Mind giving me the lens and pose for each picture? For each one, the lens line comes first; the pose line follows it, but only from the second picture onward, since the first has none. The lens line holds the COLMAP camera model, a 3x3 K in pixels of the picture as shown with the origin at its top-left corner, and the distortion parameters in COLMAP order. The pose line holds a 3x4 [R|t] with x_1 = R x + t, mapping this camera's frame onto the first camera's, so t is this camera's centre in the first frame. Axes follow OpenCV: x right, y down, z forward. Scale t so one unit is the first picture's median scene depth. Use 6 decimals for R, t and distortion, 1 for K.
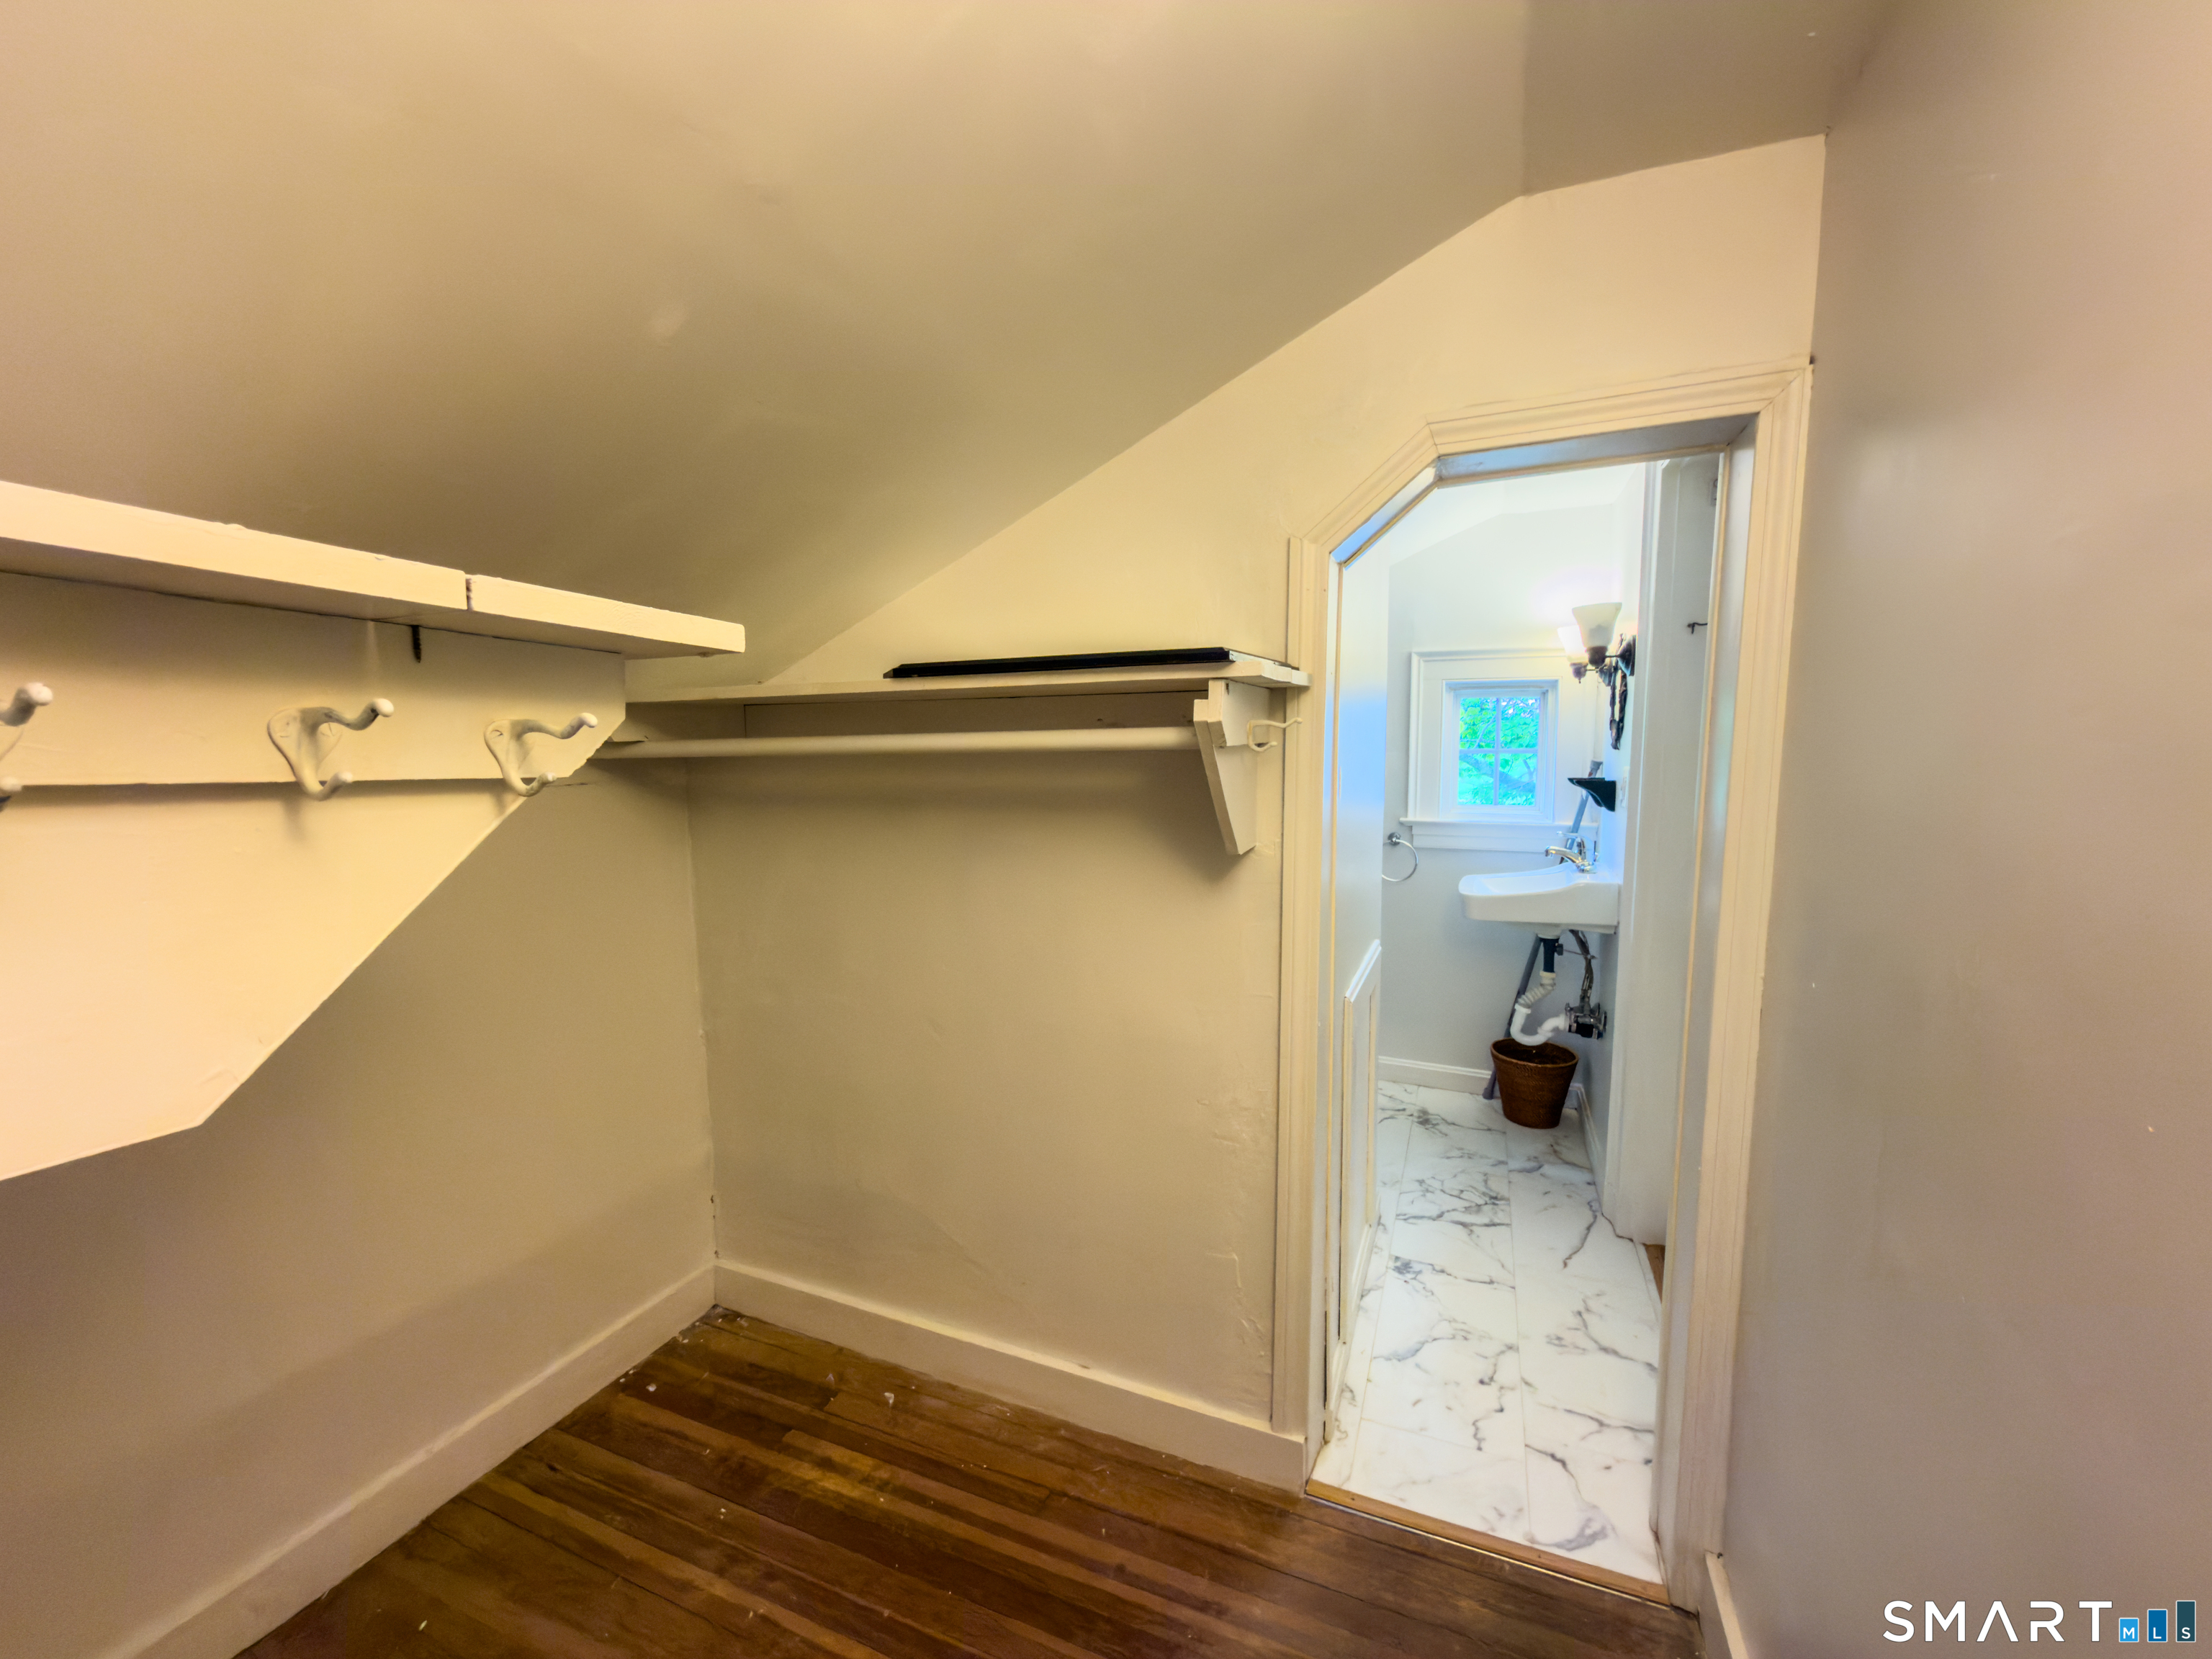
lens RADIAL K [[887.0, 0, 1106.0], [0, 887.0, 829.5], [0, 0, 1]] dist [-0.000505, 0.000195]
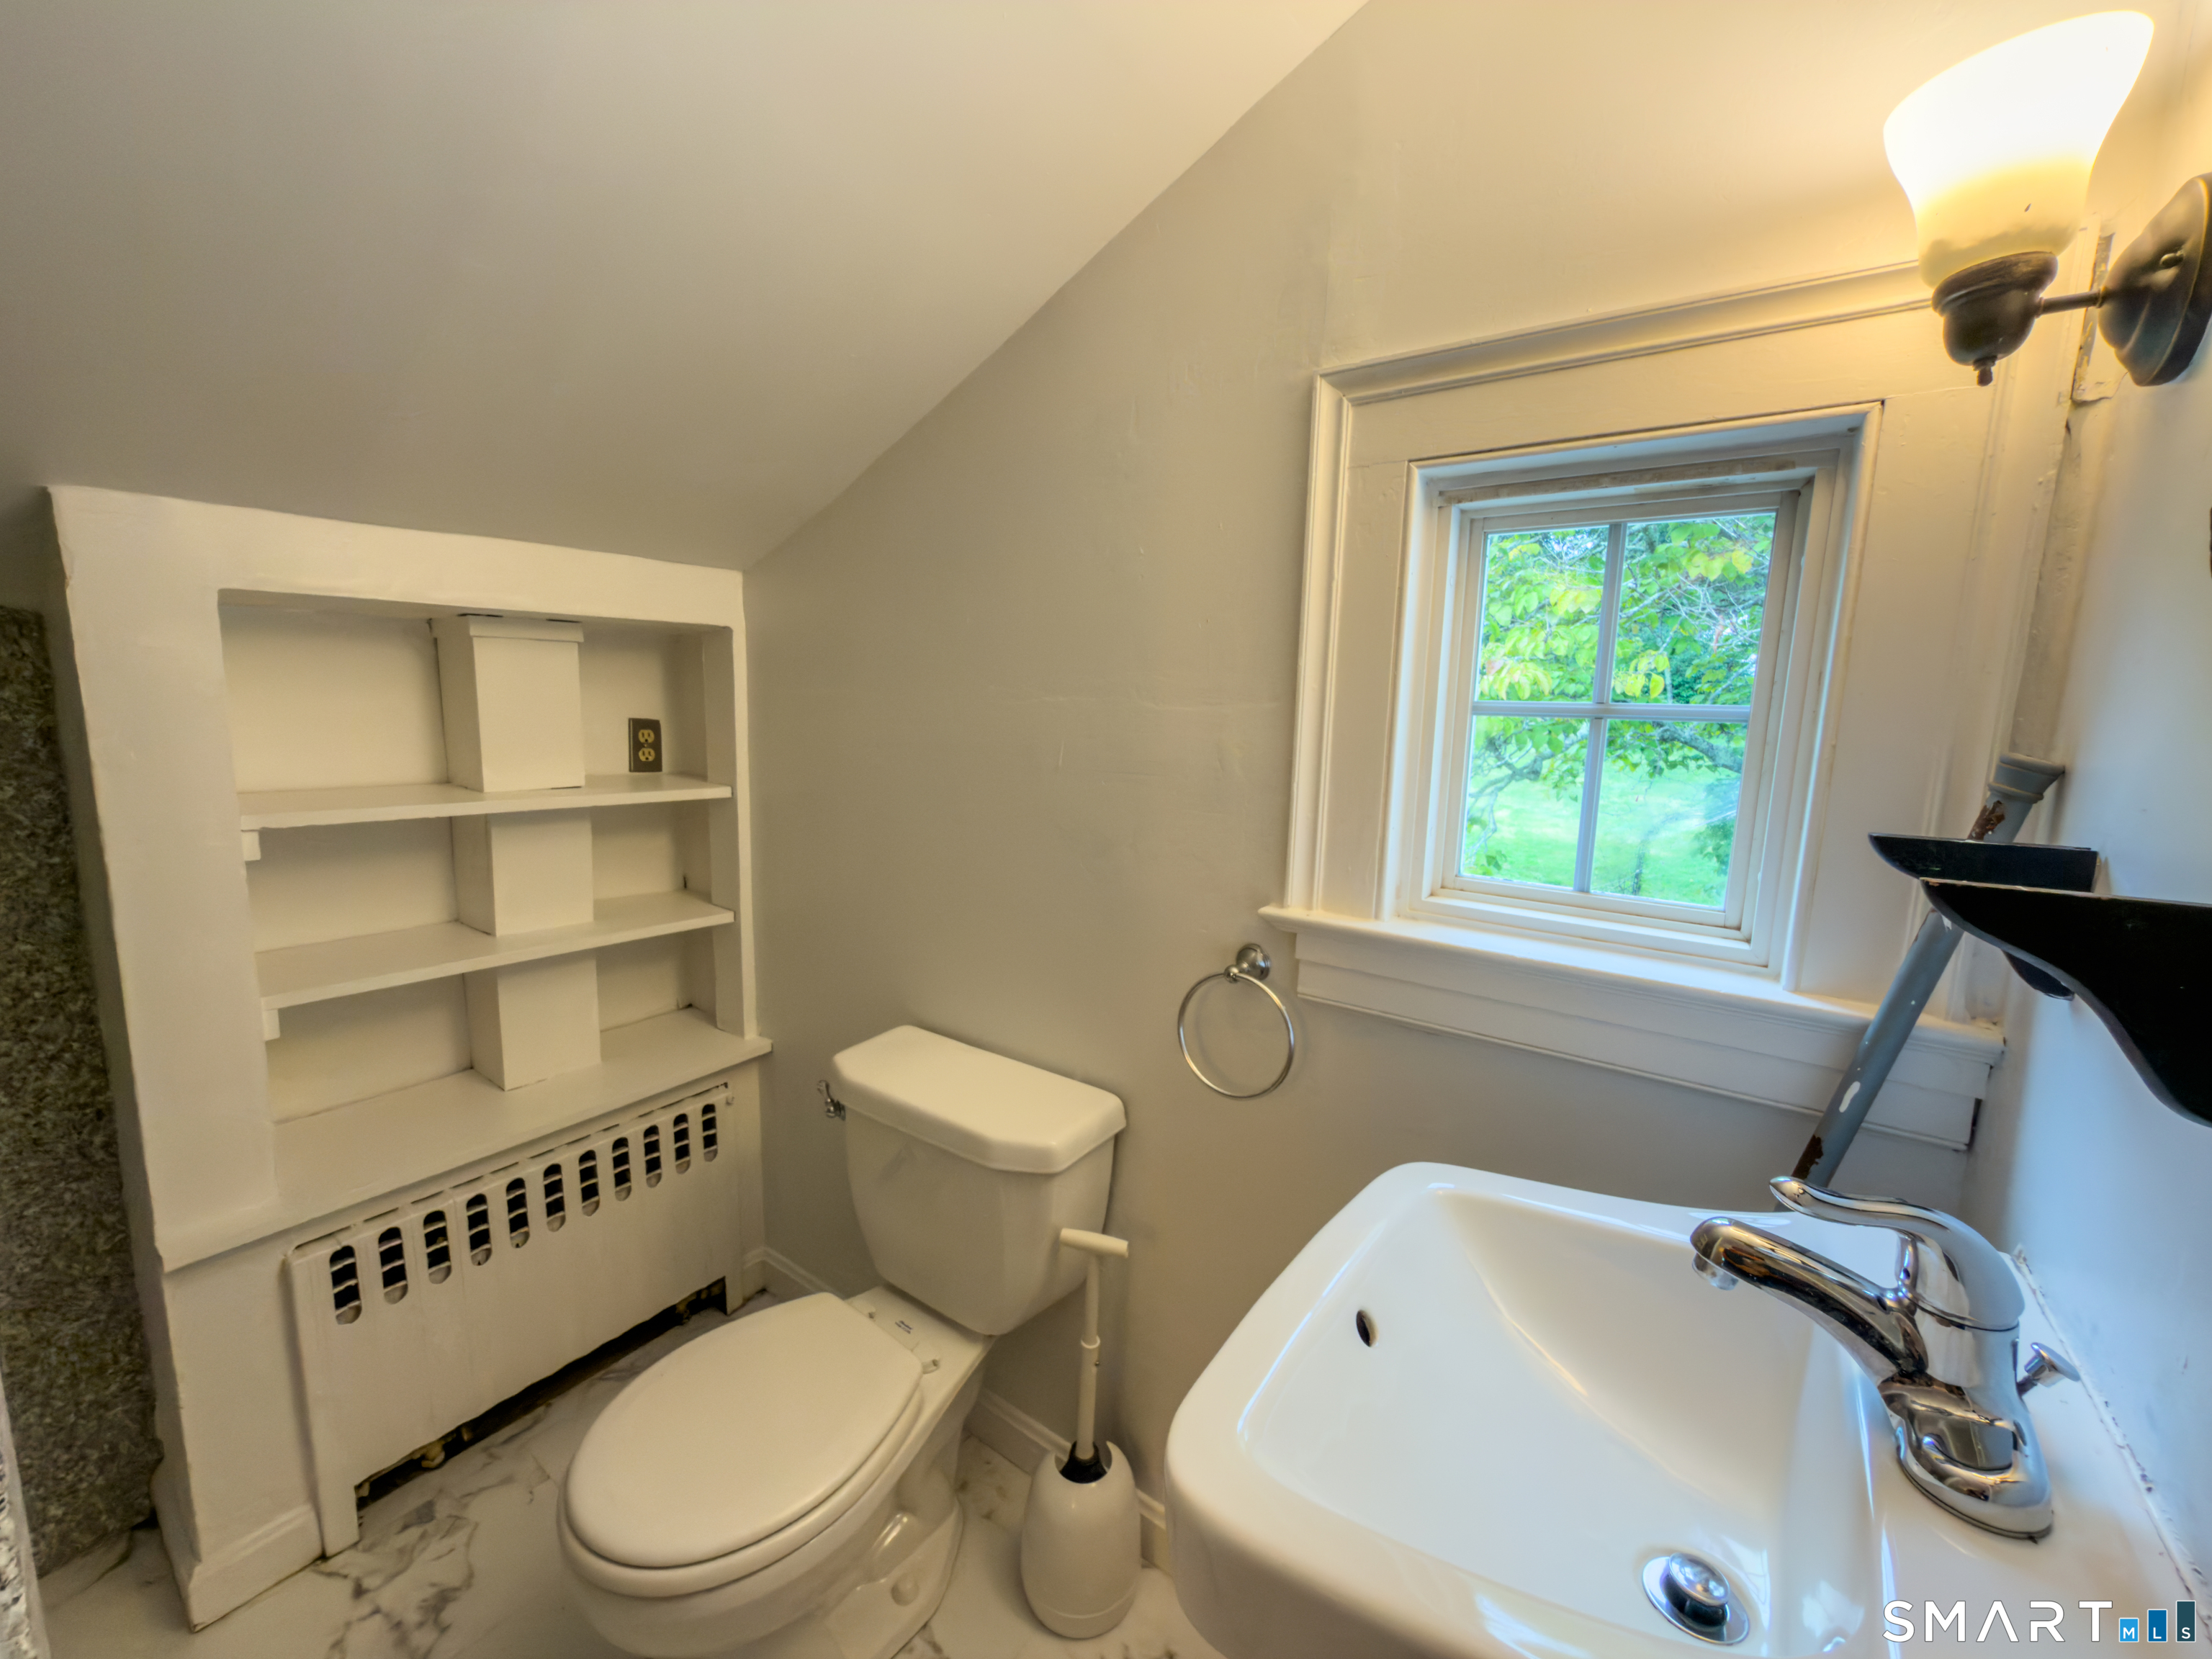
lens RADIAL K [[887.0, 0, 1106.0], [0, 887.0, 829.5], [0, 0, 1]] dist [-0.000505, 0.000195]
pose [[0.974285, 0.068118, -0.214777, 0.350717], [-0.059457, 0.997145, 0.046539, -0.054512], [0.217334, -0.032573, 0.975554, 0.681551]]
